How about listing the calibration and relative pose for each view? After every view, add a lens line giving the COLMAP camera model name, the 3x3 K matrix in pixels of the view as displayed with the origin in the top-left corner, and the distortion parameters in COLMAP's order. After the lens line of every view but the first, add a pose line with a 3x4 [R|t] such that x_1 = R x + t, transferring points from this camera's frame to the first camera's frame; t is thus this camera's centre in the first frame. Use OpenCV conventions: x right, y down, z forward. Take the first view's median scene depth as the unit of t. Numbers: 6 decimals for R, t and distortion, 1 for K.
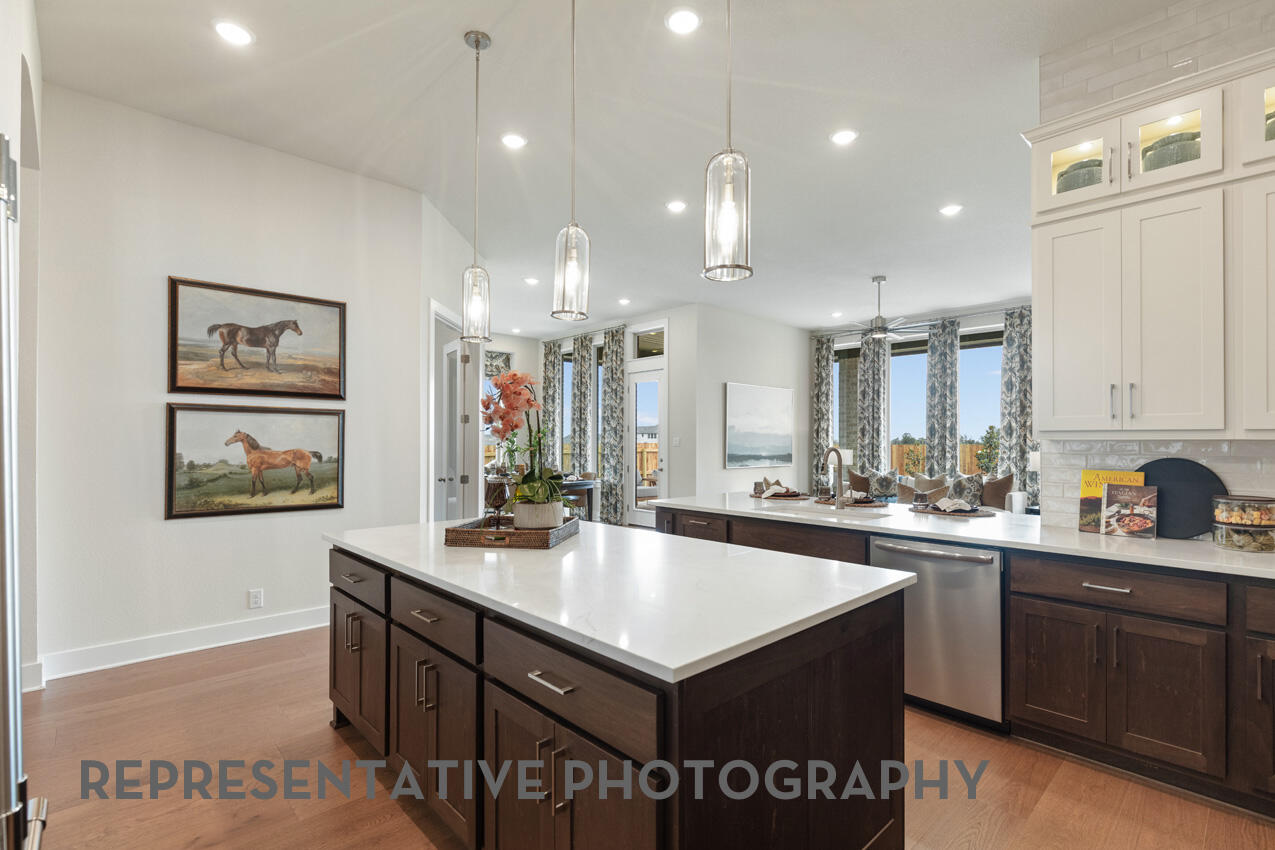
lens RADIAL K [[586.4, 0, 648.1], [0, 586.4, 435.0], [0, 0, 1]] dist [-0.005375, 0.000139]
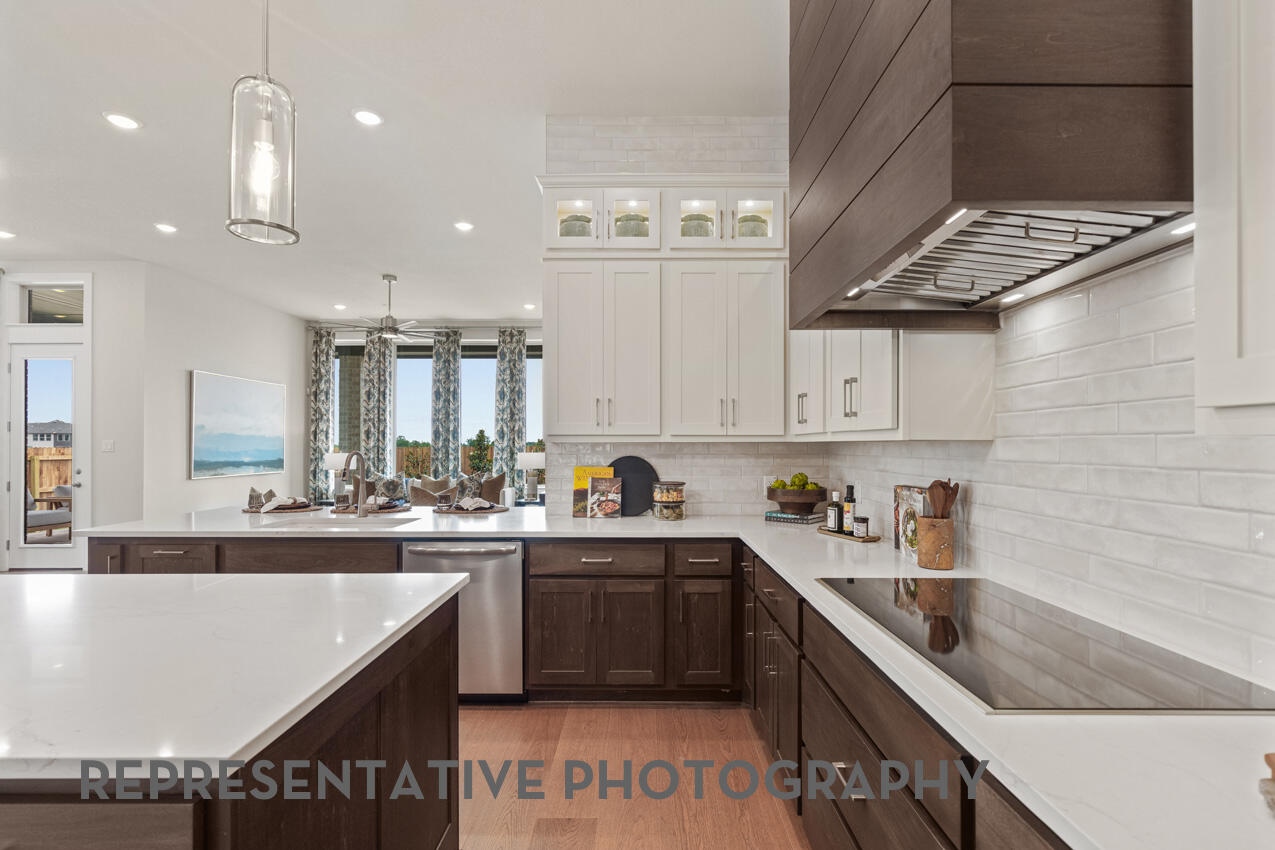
lens RADIAL K [[586.4, 0, 638.1], [0, 586.4, 439.8], [0, 0, 1]] dist [-0.005375, 0.000139]
pose [[0.690302, 0.002131, 0.723518, -0.056015], [-0.004680, 0.999988, 0.001519, 0.000406], [-0.723506, -0.004435, 0.690303, 0.057204]]
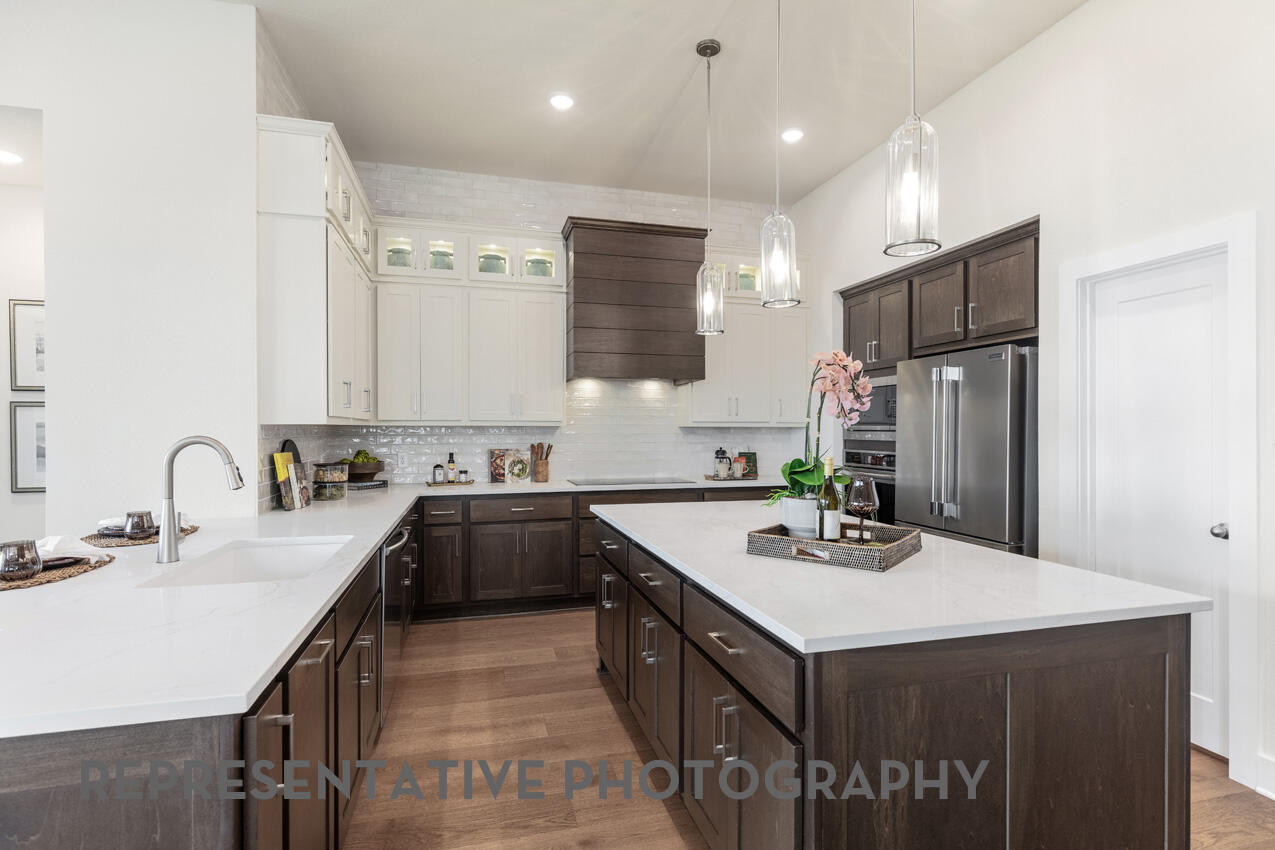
lens RADIAL K [[626.6, 0, 637.6], [0, 626.6, 428.6], [0, 0, 1]] dist [0.003710, -0.002296]
pose [[-0.874451, -0.004140, 0.485097, -0.367945], [-0.008517, 0.999940, -0.006818, 0.018068], [-0.485039, -0.010094, -0.874434, 1.707328]]
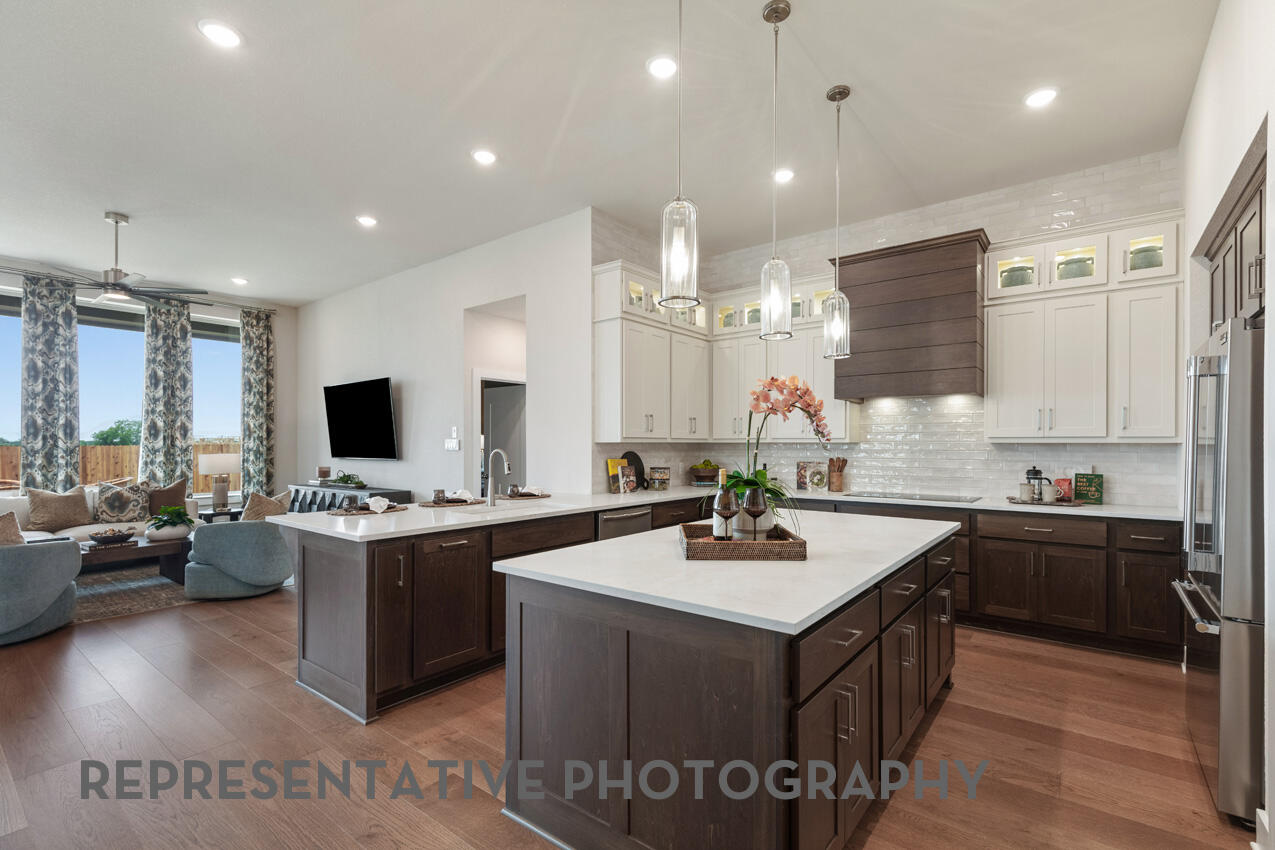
lens RADIAL K [[572.1, 0, 645.4], [0, 572.1, 446.1], [0, 0, 1]] dist [0.009679, -0.000638]
pose [[-0.138214, -0.007934, 0.990371, -1.021408], [-0.010273, 0.999926, 0.006577, 0.006685], [-0.990349, -0.009265, -0.138285, 1.159454]]
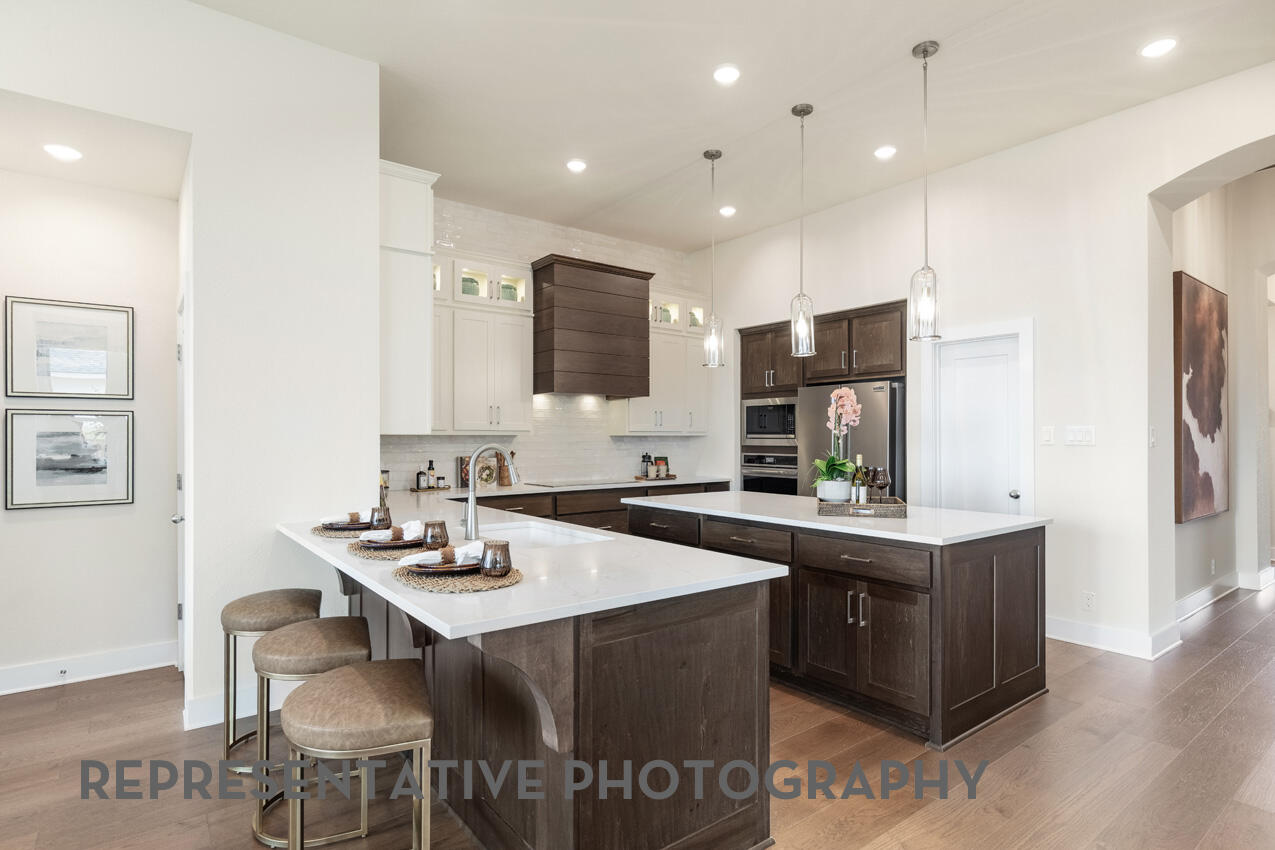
lens RADIAL K [[661.4, 0, 633.6], [0, 661.4, 428.3], [0, 0, 1]] dist [0.004200, -0.000305]
pose [[-0.992277, 0.000011, 0.124042, 0.077871], [-0.002892, 0.999726, -0.023218, 0.026648], [-0.124009, -0.023397, -0.992005, 2.287130]]
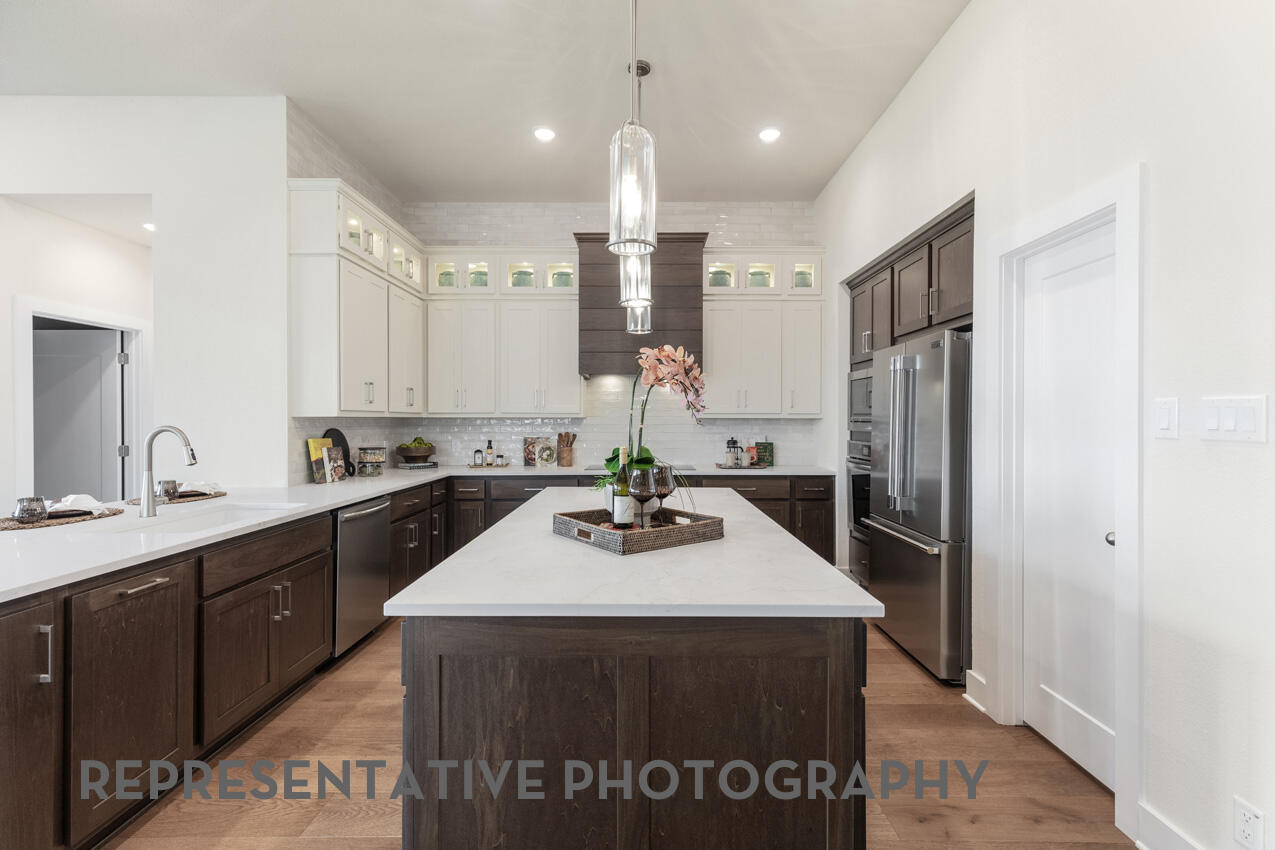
lens RADIAL K [[572.1, 0, 637.1], [0, 572.1, 420.2], [0, 0, 1]] dist [0.009679, -0.000638]
pose [[-0.709291, -0.004678, 0.704901, -0.738699], [-0.009567, 0.999950, -0.002990, 0.013159], [-0.704851, -0.008864, -0.709300, 1.442887]]
